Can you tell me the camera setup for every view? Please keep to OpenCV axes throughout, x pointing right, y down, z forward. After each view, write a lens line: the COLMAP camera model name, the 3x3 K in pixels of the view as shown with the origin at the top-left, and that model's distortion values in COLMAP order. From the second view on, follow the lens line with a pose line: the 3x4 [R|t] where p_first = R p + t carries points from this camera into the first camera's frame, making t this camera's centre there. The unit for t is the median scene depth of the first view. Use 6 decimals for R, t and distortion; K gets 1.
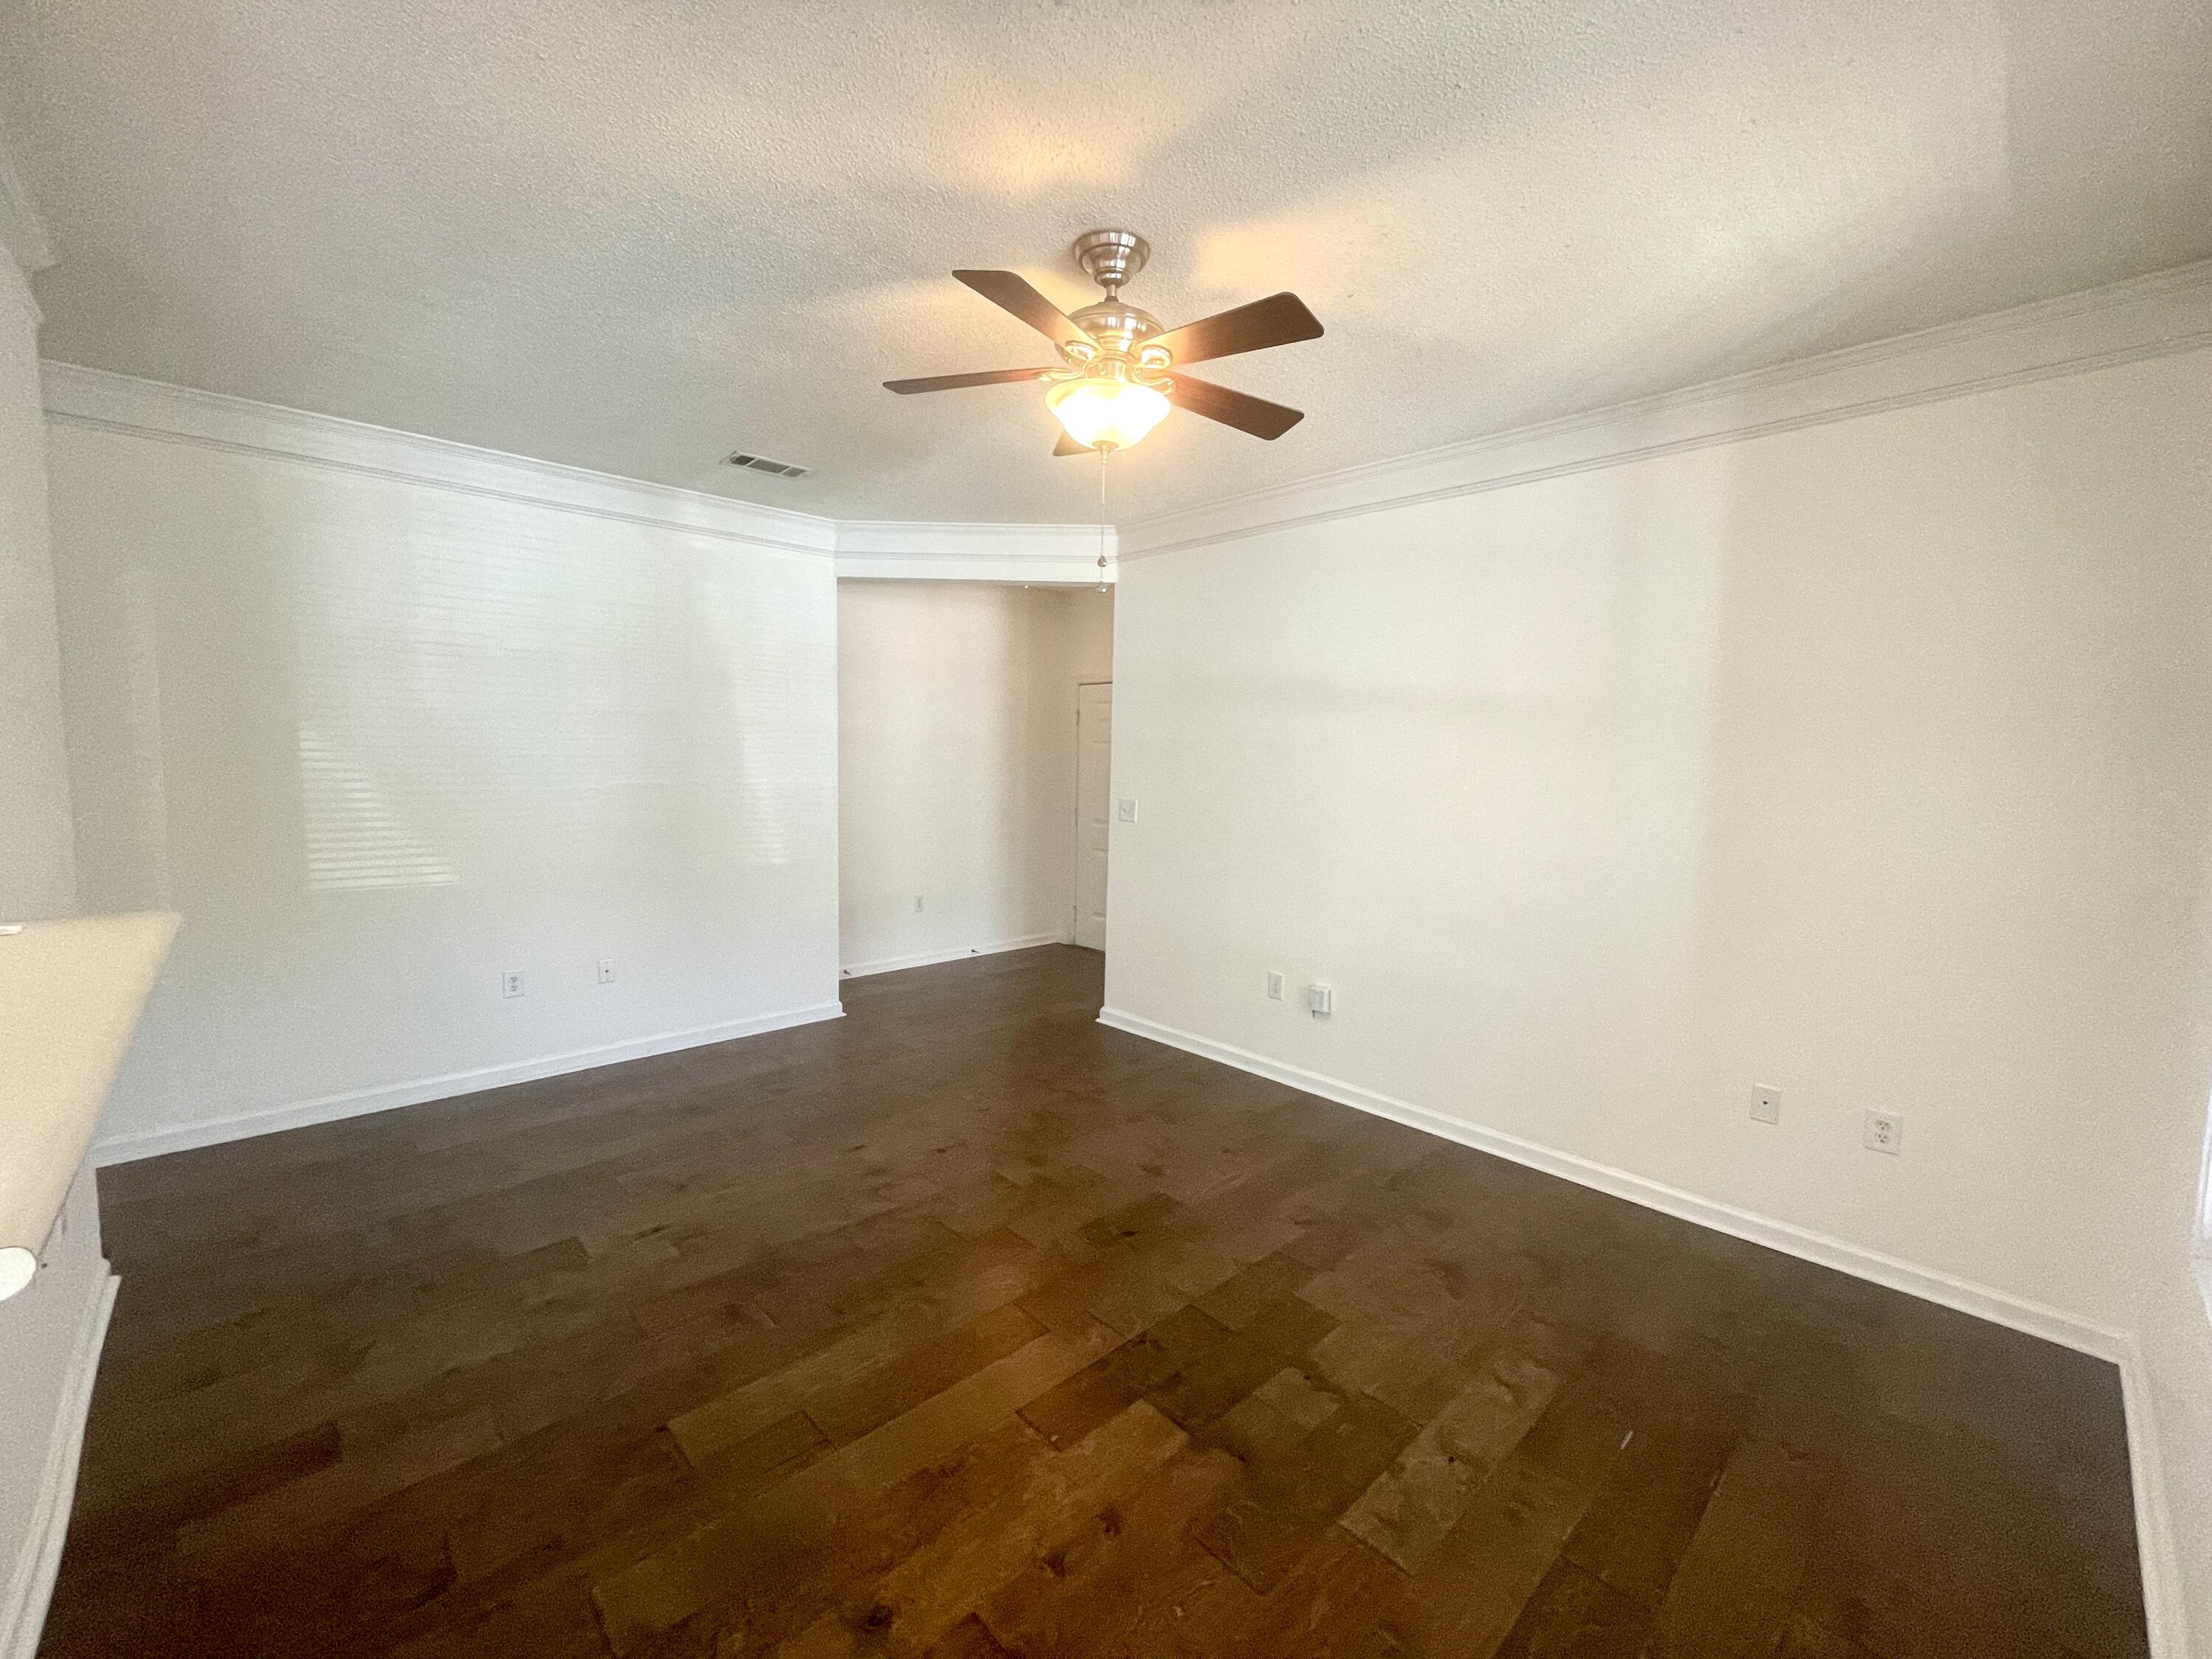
lens RADIAL K [[897.3, 0, 1106.0], [0, 897.3, 826.0], [0, 0, 1]] dist [-0.002938, -0.000696]
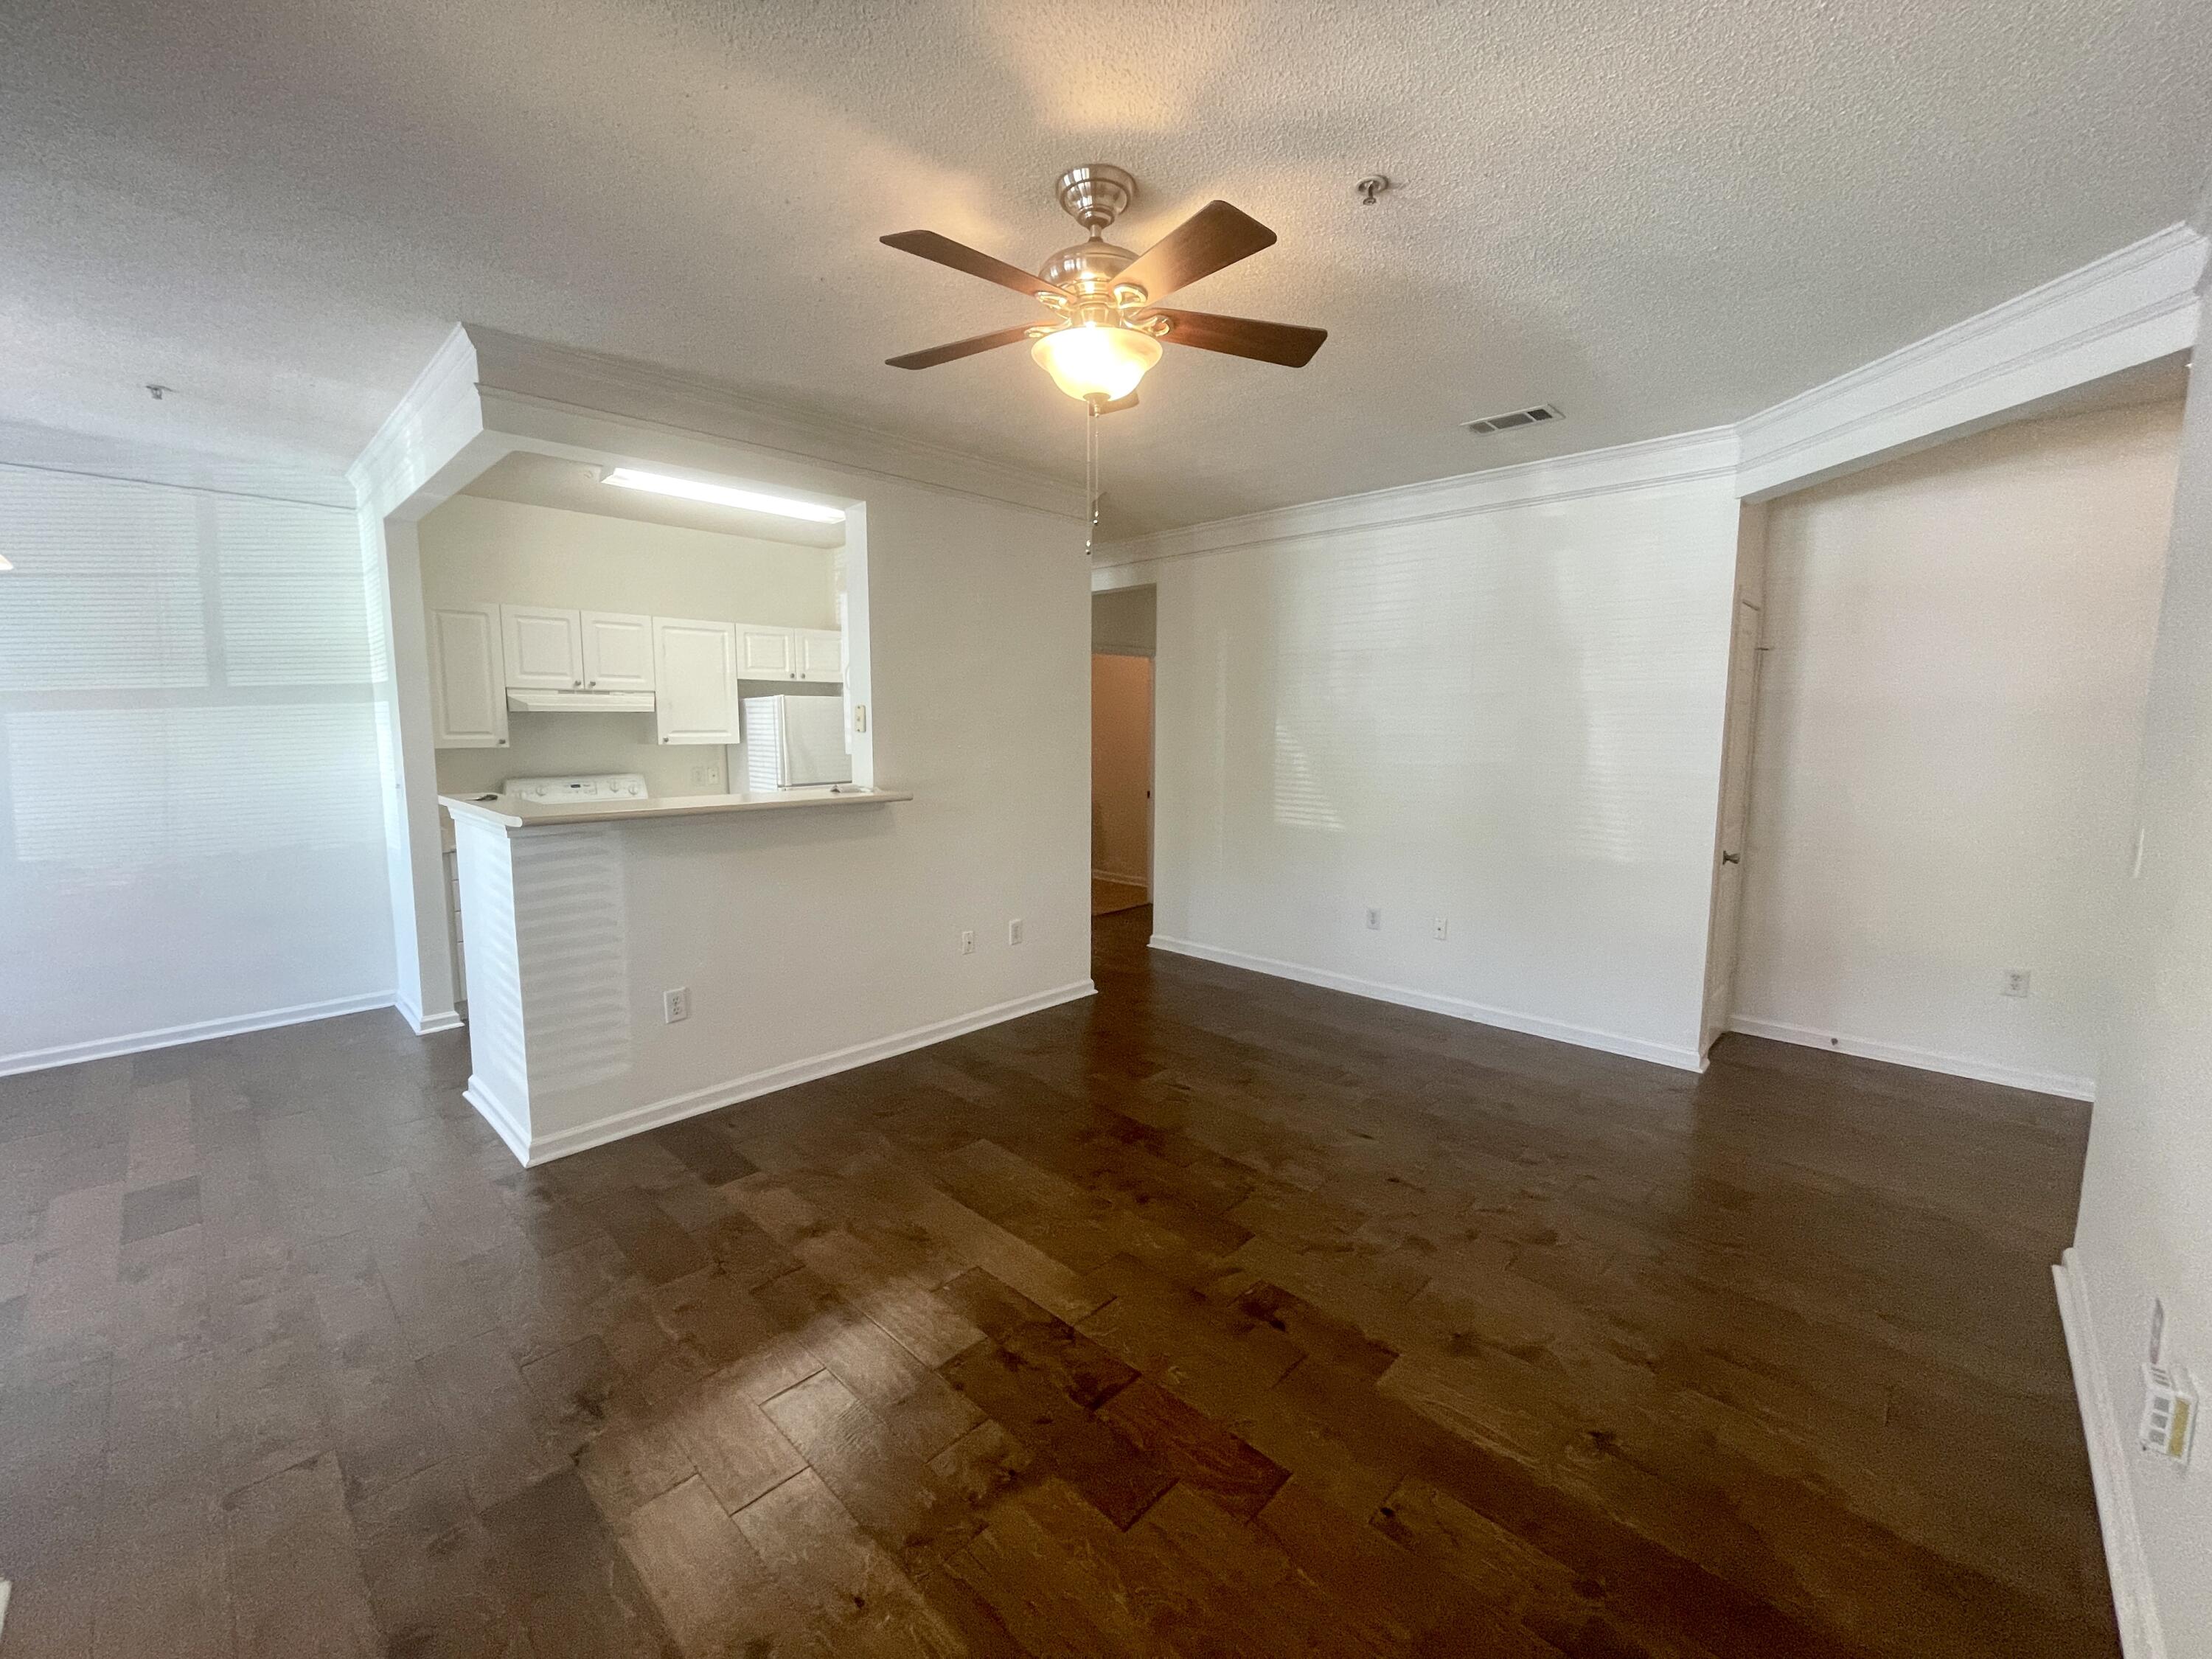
lens RADIAL K [[900.8, 0, 1110.0], [0, 900.8, 826.4], [0, 0, 1]] dist [0.001358, 0.000294]
pose [[0.048298, 0.094625, -0.994341, 0.607811], [-0.084677, 0.992307, 0.090318, -0.036085], [0.995237, 0.079836, 0.055939, 0.604986]]
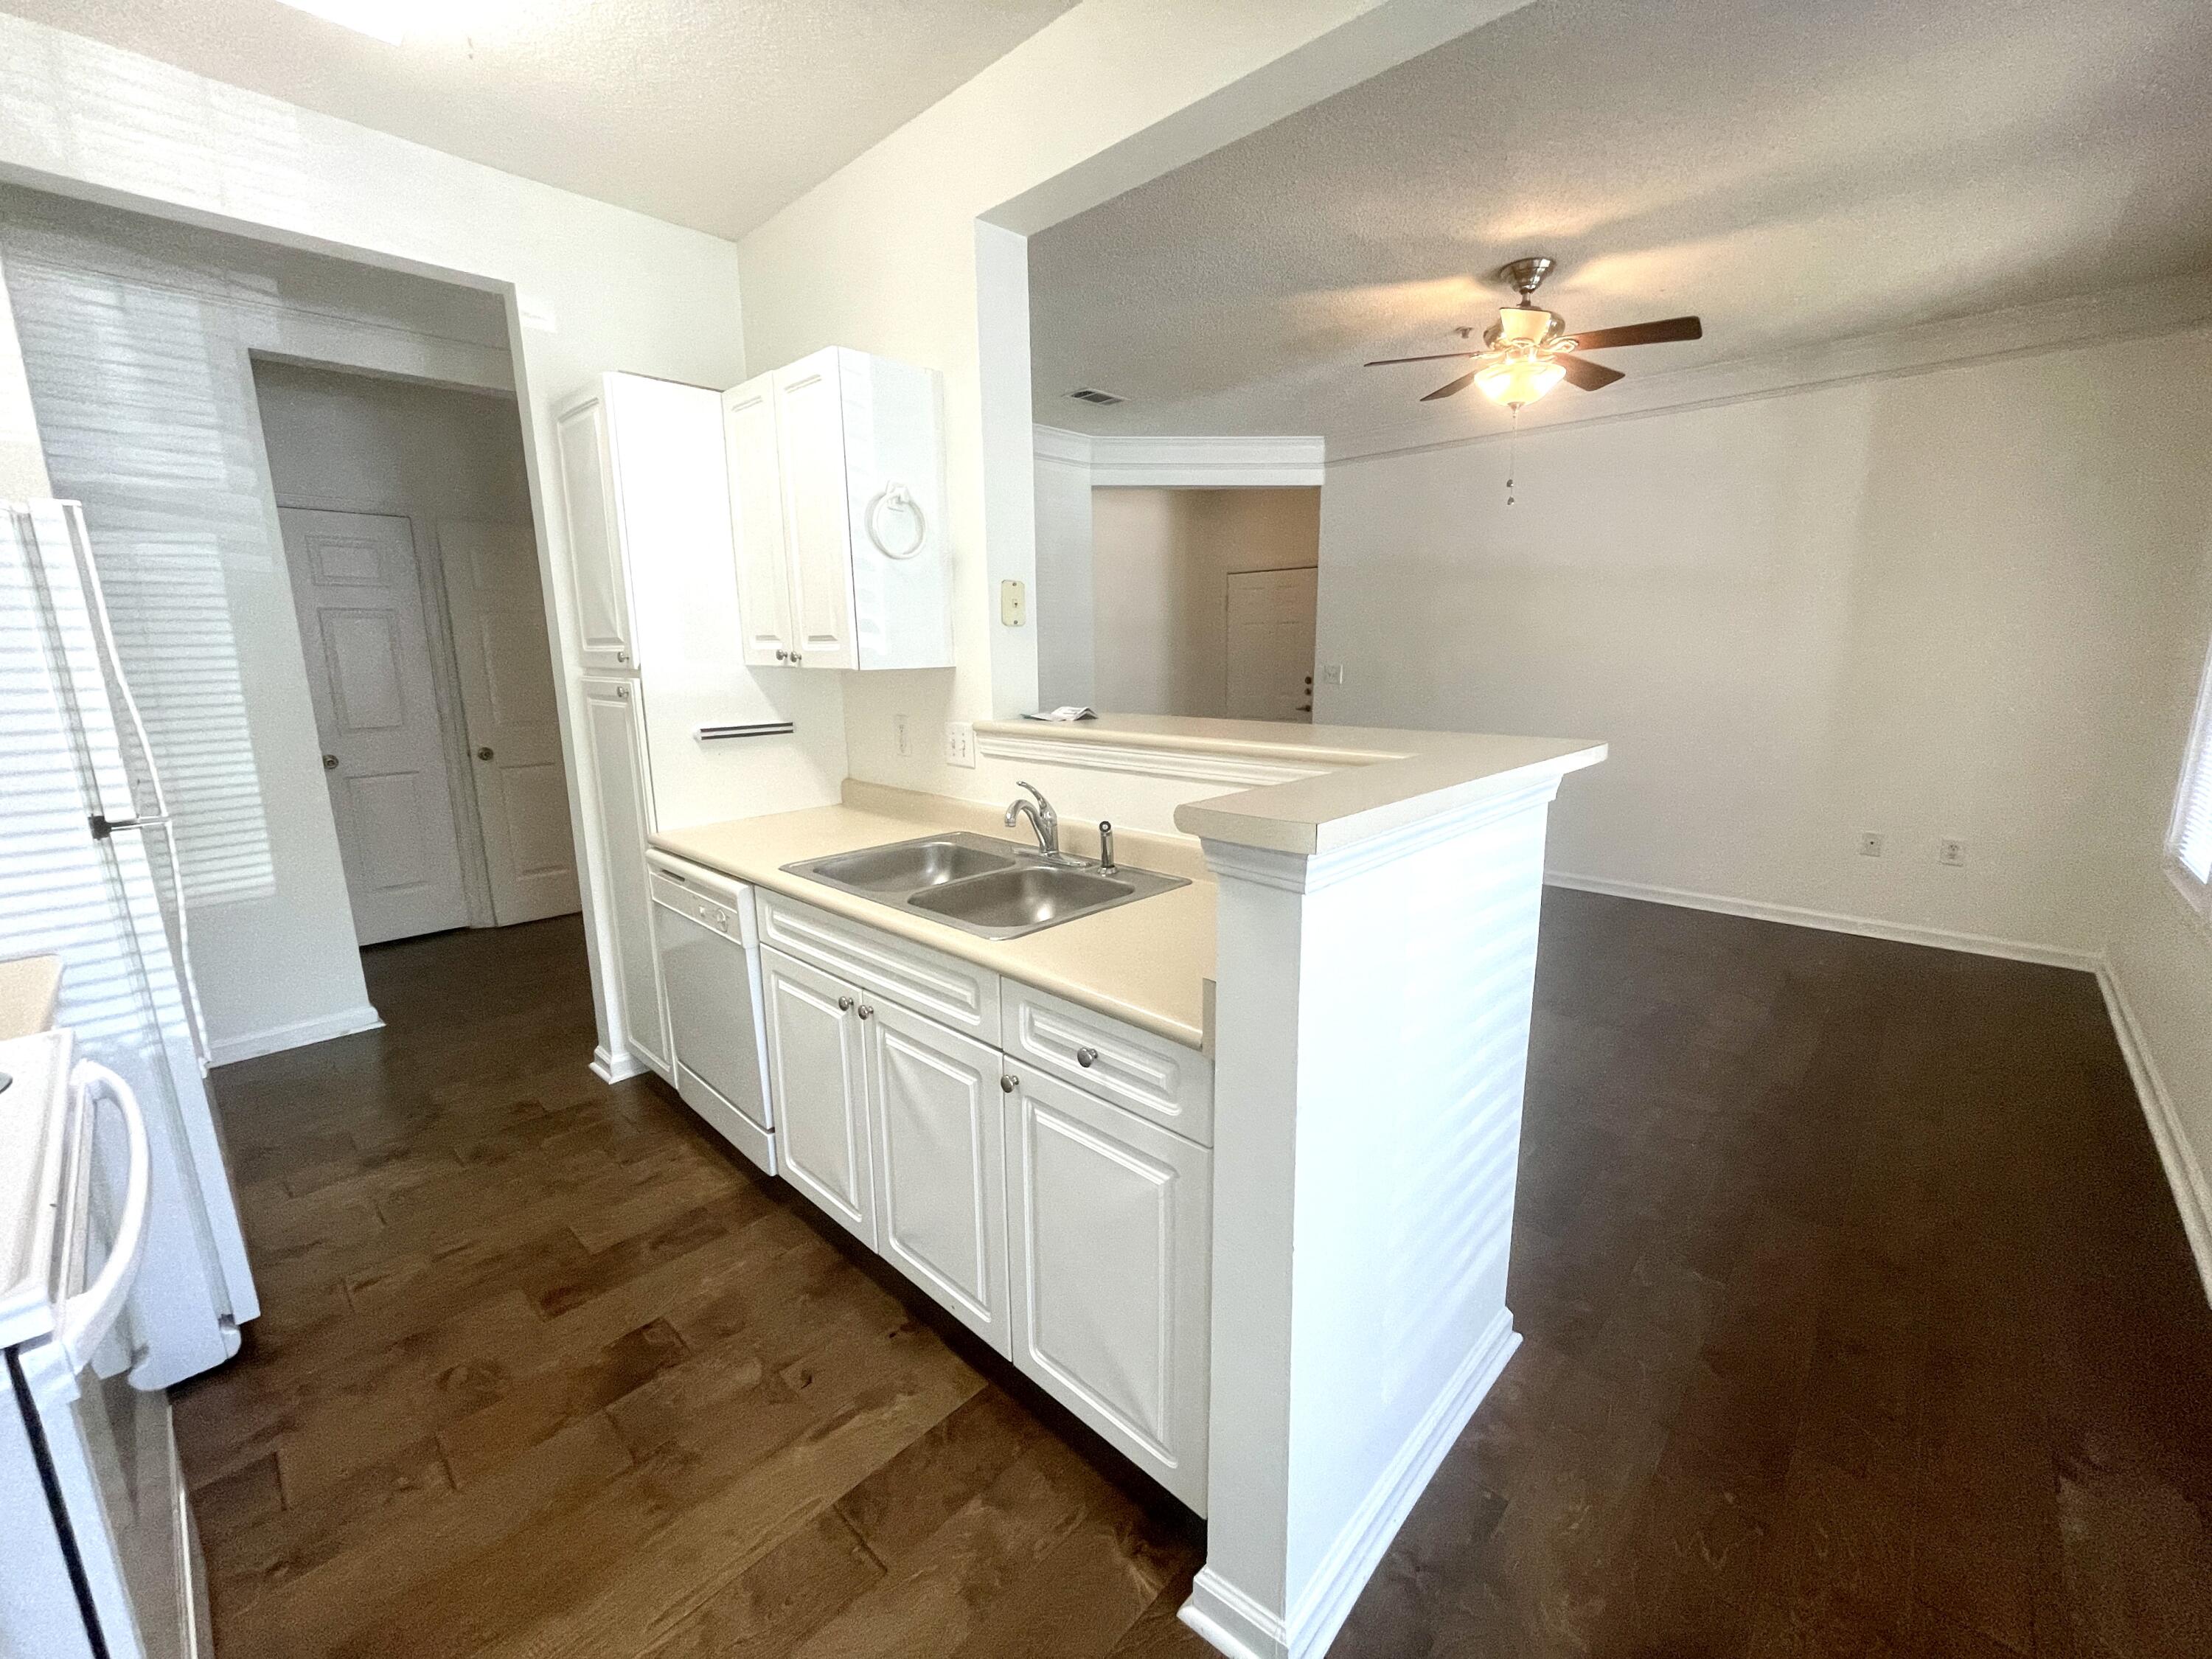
lens RADIAL K [[897.3, 0, 1106.0], [0, 897.3, 826.0], [0, 0, 1]] dist [-0.002938, -0.000696]
pose [[0.998682, -0.034788, 0.037749, -0.473746], [0.030375, 0.993271, 0.111762, 0.059627], [-0.041383, -0.110468, 0.993018, -0.341015]]
